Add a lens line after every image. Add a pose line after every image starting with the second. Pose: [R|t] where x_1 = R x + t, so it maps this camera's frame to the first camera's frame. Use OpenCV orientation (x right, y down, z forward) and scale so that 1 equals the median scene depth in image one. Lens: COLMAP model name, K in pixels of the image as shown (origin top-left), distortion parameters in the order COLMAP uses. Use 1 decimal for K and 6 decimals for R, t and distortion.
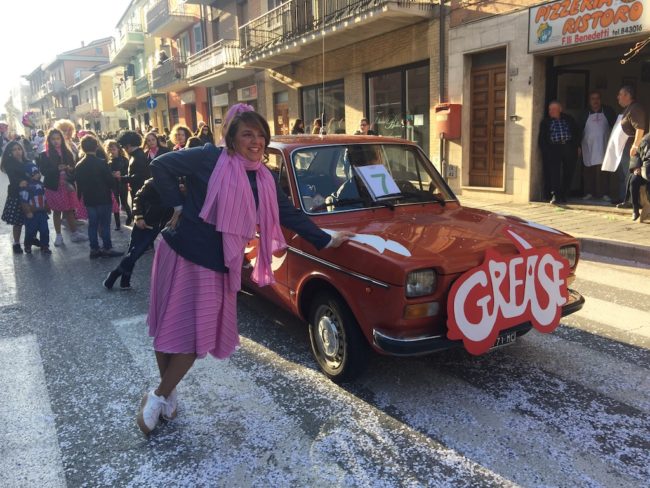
lens RADIAL K [[550.9, 0, 325.2], [0, 550.9, 243.5], [0, 0, 1]] dist [0.009608, 0.003804]
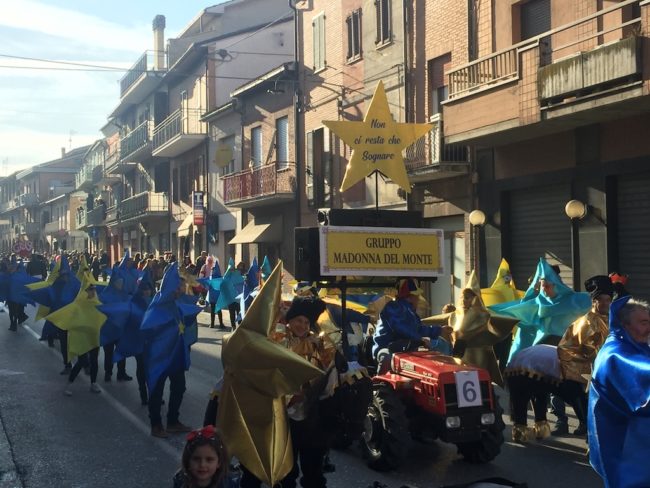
lens RADIAL K [[1006.3, 0, 325.0], [0, 1006.3, 243.6], [0, 0, 1]] dist [-0.018923, 0.000000]
pose [[0.987433, 0.016898, -0.157132, 0.262969], [-0.048398, 0.978829, -0.198873, 0.093492], [0.150444, 0.203979, 0.967346, -0.528056]]
